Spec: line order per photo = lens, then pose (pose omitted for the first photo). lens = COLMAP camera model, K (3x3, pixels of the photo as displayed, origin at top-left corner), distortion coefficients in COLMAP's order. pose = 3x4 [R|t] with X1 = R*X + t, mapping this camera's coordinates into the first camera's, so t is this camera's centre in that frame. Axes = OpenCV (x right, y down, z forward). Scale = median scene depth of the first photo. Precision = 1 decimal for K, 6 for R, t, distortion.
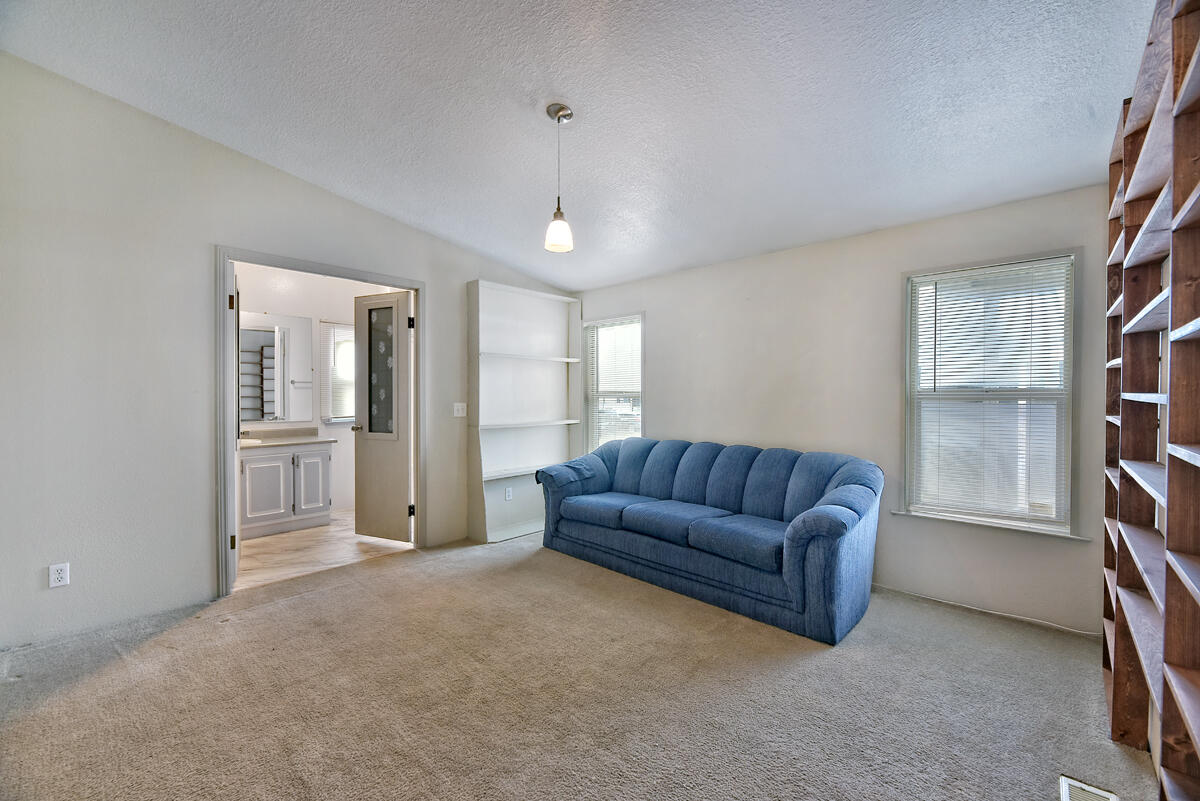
lens RADIAL K [[483.2, 0, 600.0], [0, 483.2, 400.5], [0, 0, 1]] dist [0.002045, -0.003327]
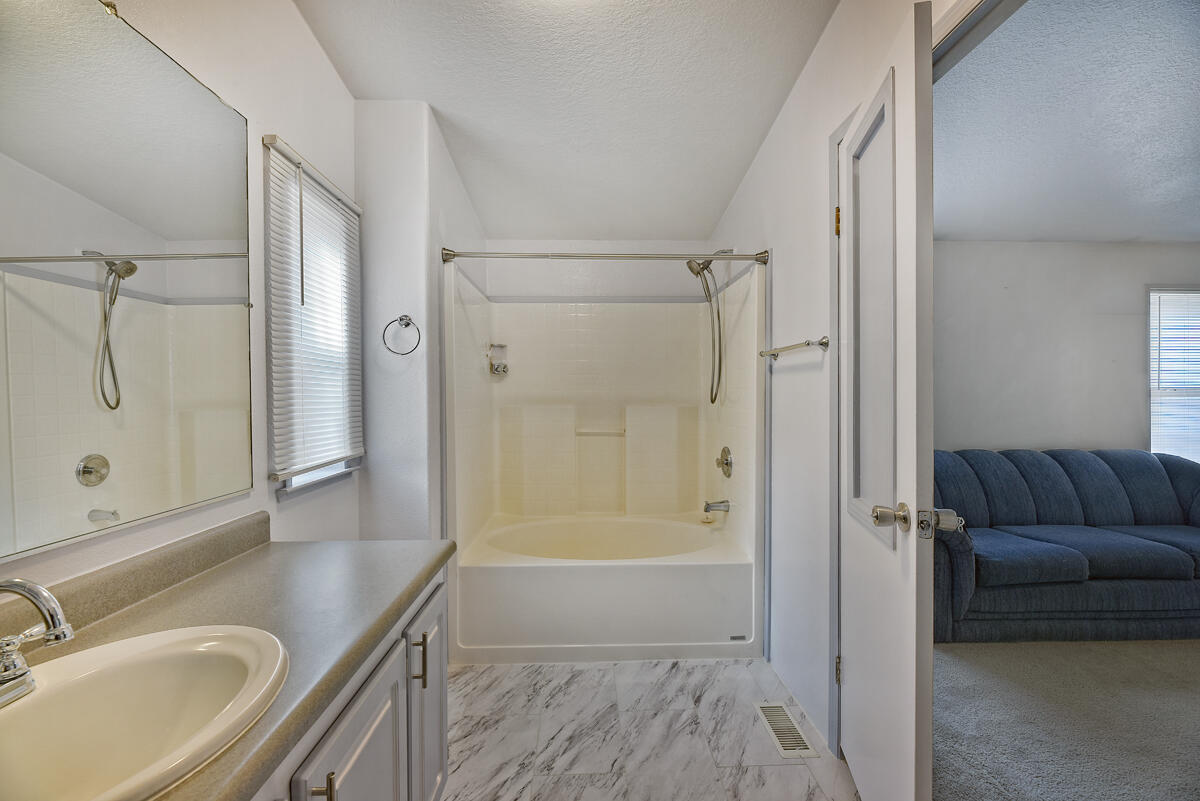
lens RADIAL K [[483.2, 0, 600.0], [0, 483.2, 400.5], [0, 0, 1]] dist [0.002045, -0.003327]
pose [[0.712103, -0.013257, 0.701950, -0.996725], [0.013020, 0.999899, 0.005675, -0.017699], [-0.701955, 0.005098, 0.712203, 1.009447]]
